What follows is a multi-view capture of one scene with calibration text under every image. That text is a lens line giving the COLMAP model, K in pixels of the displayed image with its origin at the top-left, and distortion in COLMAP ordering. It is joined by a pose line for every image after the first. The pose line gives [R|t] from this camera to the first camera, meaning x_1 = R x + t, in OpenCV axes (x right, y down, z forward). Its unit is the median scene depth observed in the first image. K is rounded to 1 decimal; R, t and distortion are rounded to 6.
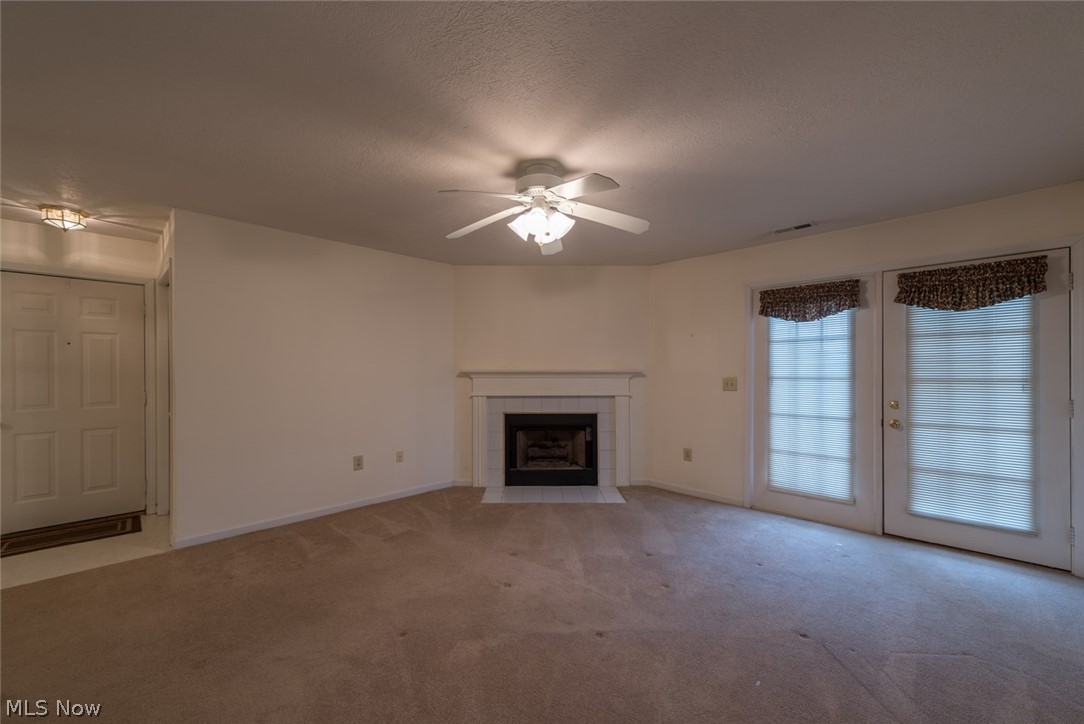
lens RADIAL K [[429.5, 0, 541.2], [0, 429.5, 370.2], [0, 0, 1]] dist [0.014654, -0.003761]
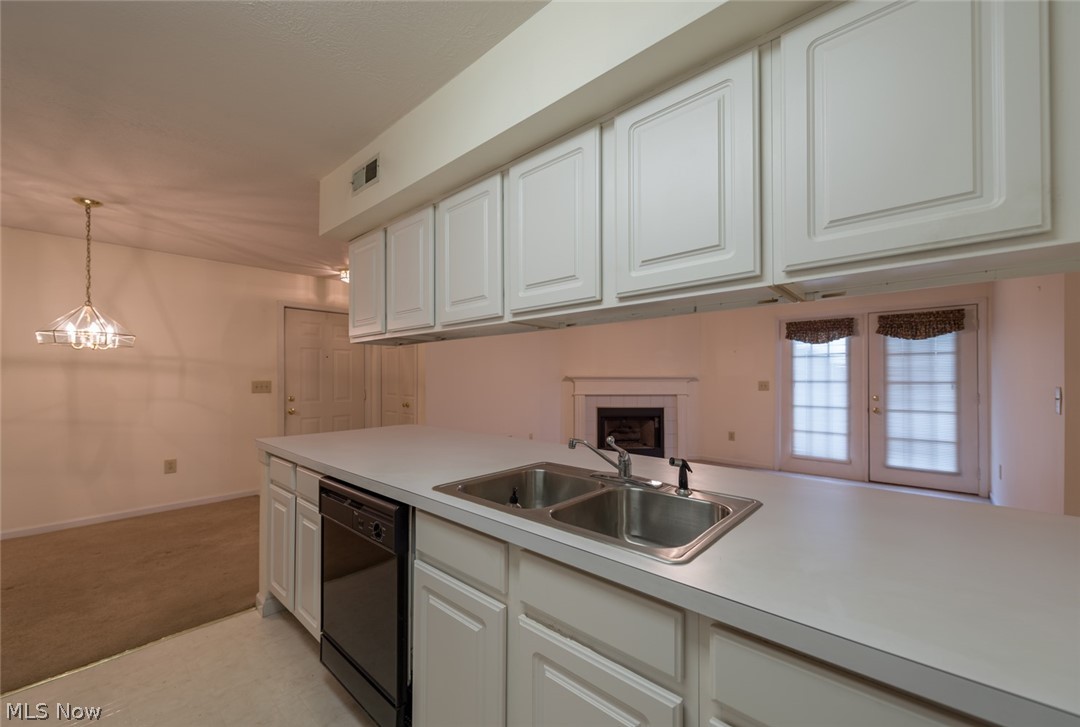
lens RADIAL K [[427.9, 0, 539.2], [0, 427.9, 374.7], [0, 0, 1]] dist [0.014654, -0.003761]
pose [[0.999170, 0.001711, 0.040688, -0.412457], [-0.001511, 0.999987, -0.004959, 0.003824], [-0.040696, 0.004893, 0.999160, -0.451305]]
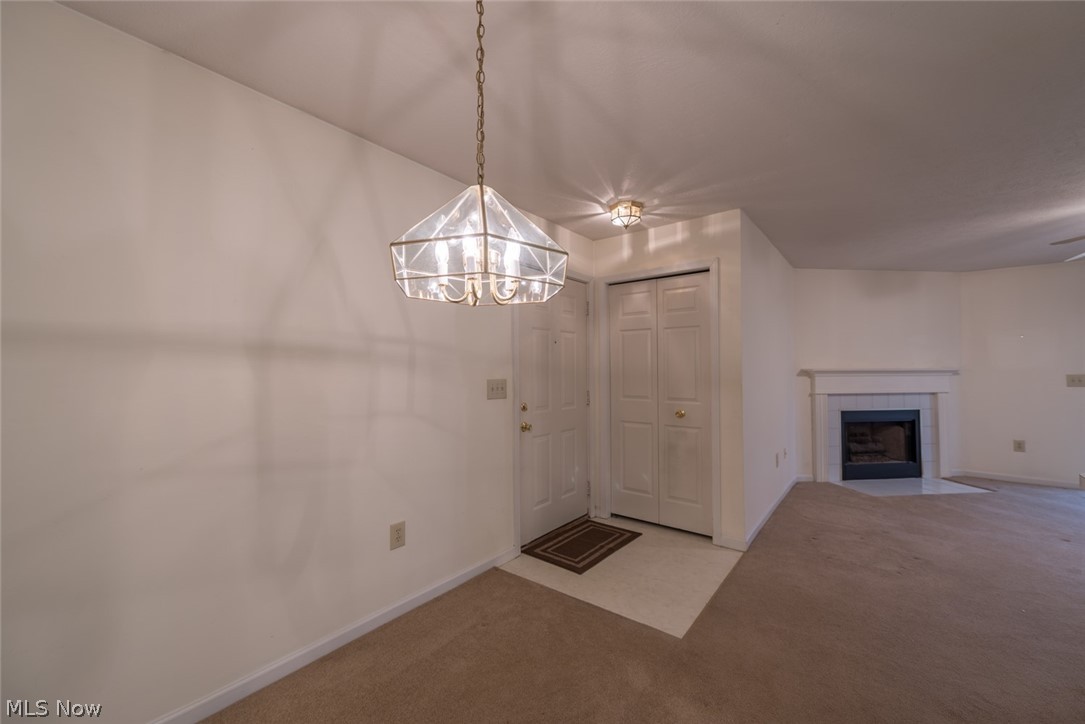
lens RADIAL K [[429.9, 0, 543.8], [0, 429.9, 362.6], [0, 0, 1]] dist [0.014654, -0.003761]
pose [[0.993284, -0.001719, 0.115687, -1.166062], [0.003887, 0.999821, -0.018523, 0.001525], [-0.115635, 0.018848, 0.993113, 0.050096]]
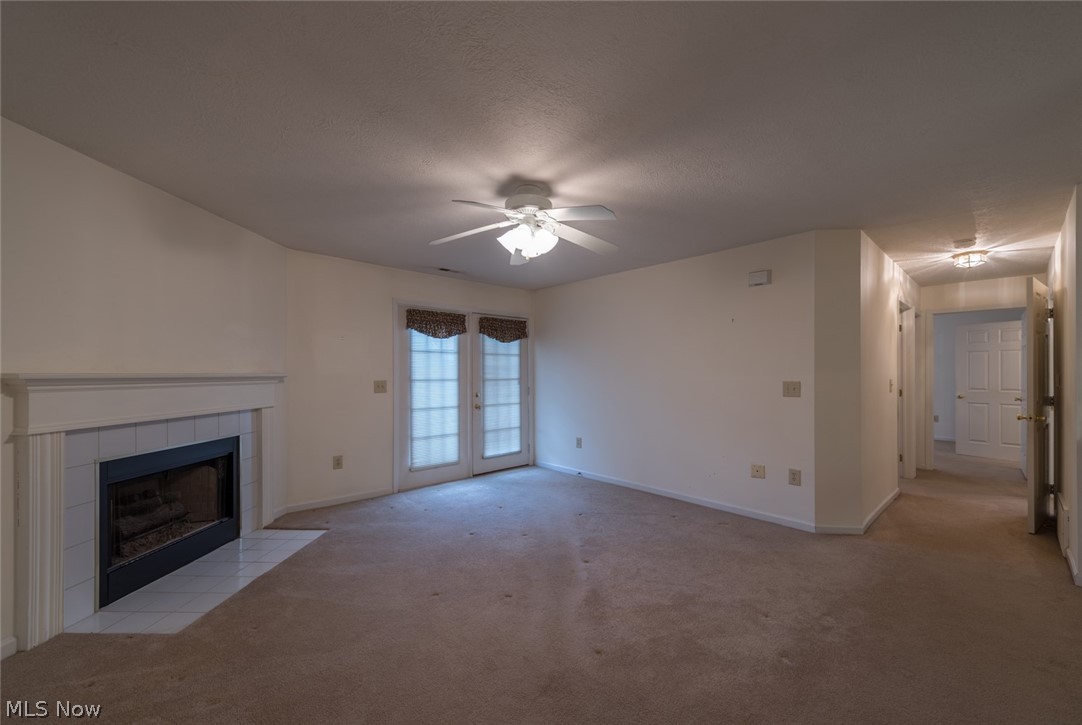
lens RADIAL K [[428.7, 0, 544.6], [0, 428.7, 374.1], [0, 0, 1]] dist [0.014654, -0.003761]
pose [[0.045742, -0.000433, 0.998953, -0.707264], [0.000257, 1.000000, 0.000421, -0.000033], [-0.998953, 0.000238, 0.045742, 0.591145]]
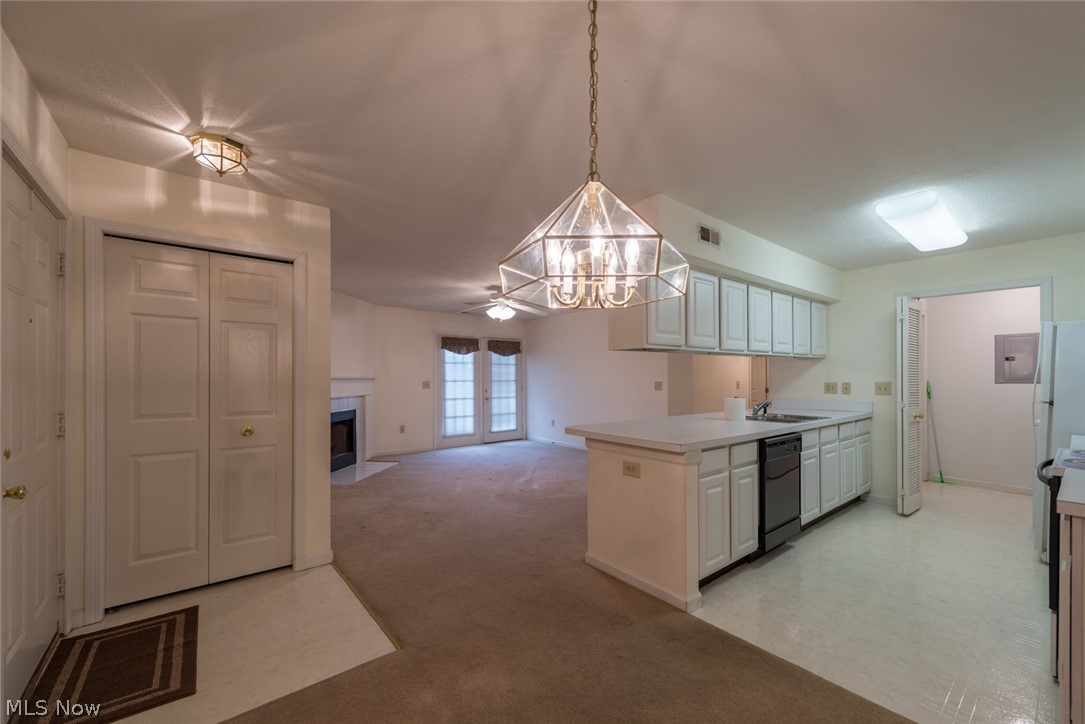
lens RADIAL K [[429.9, 0, 548.3], [0, 429.9, 375.6], [0, 0, 1]] dist [0.014654, -0.003761]
pose [[0.102305, 0.005633, 0.994737, -1.447802], [-0.001596, 0.999984, -0.005498, 0.003659], [-0.994752, -0.001026, 0.102312, 0.341187]]
